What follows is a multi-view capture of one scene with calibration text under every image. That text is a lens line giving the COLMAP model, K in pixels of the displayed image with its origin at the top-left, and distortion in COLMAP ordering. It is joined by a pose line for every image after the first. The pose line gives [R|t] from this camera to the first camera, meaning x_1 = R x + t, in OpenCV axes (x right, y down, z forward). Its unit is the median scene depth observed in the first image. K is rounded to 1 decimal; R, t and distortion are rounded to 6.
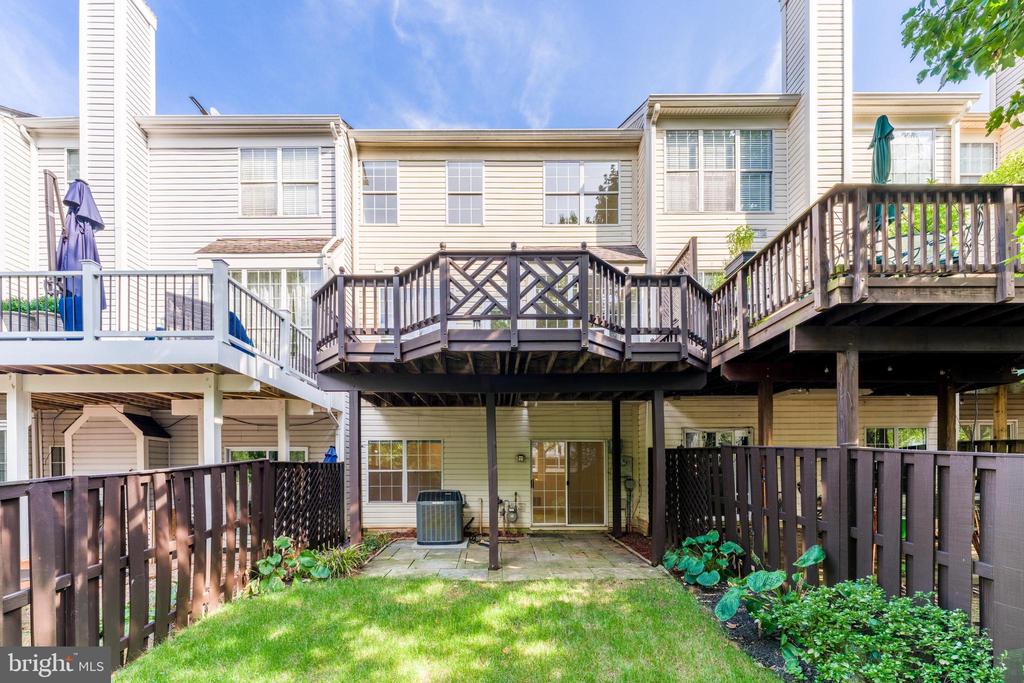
lens RADIAL K [[390.6, 0, 496.7], [0, 390.6, 469.9], [0, 0, 1]] dist [0.001023, 0.000033]
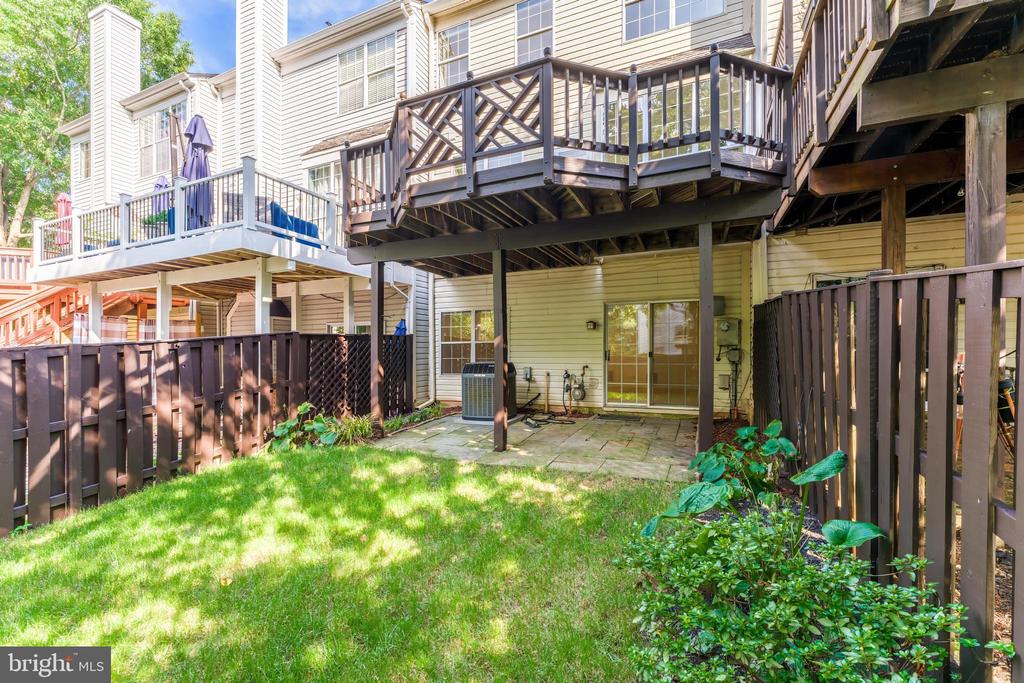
lens RADIAL K [[413.8, 0, 520.1], [0, 413.8, 345.3], [0, 0, 1]] dist [0.001393, 0.000069]
pose [[0.923123, -0.013179, -0.384279, 0.344356], [0.014183, 0.999899, -0.000221, 0.014952], [0.384243, -0.005246, 0.923217, 0.141007]]
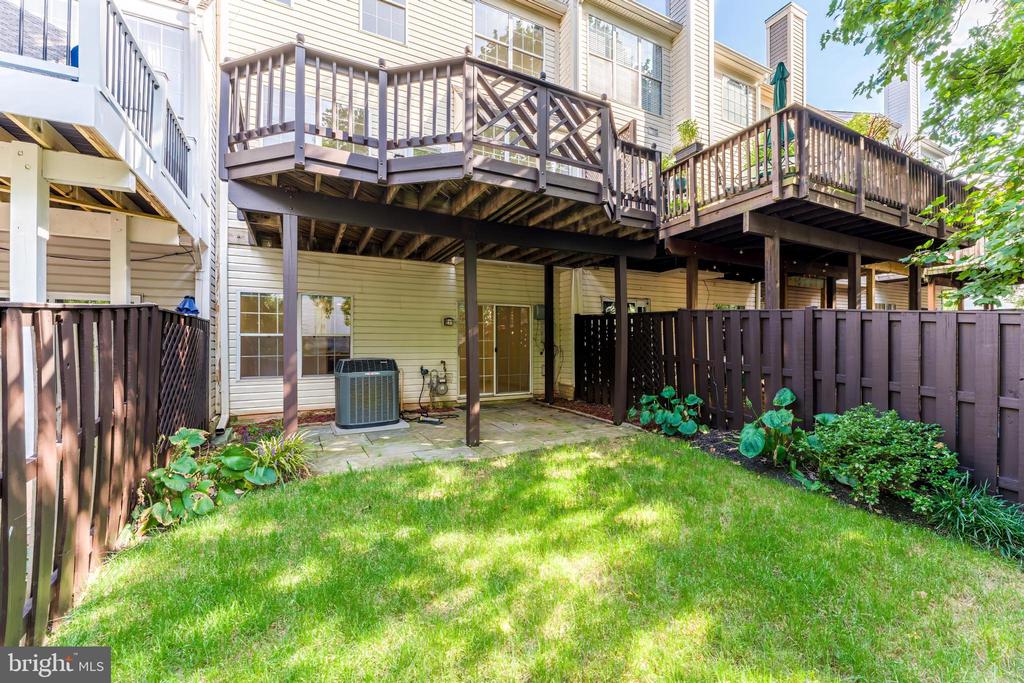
lens RADIAL K [[413.8, 0, 509.3], [0, 413.8, 339.5], [0, 0, 1]] dist [0.001393, 0.000069]
pose [[0.883955, 0.002466, 0.467565, -0.326404], [0.003979, 0.999910, -0.012796, 0.029029], [-0.467554, 0.013172, 0.883866, 0.142932]]
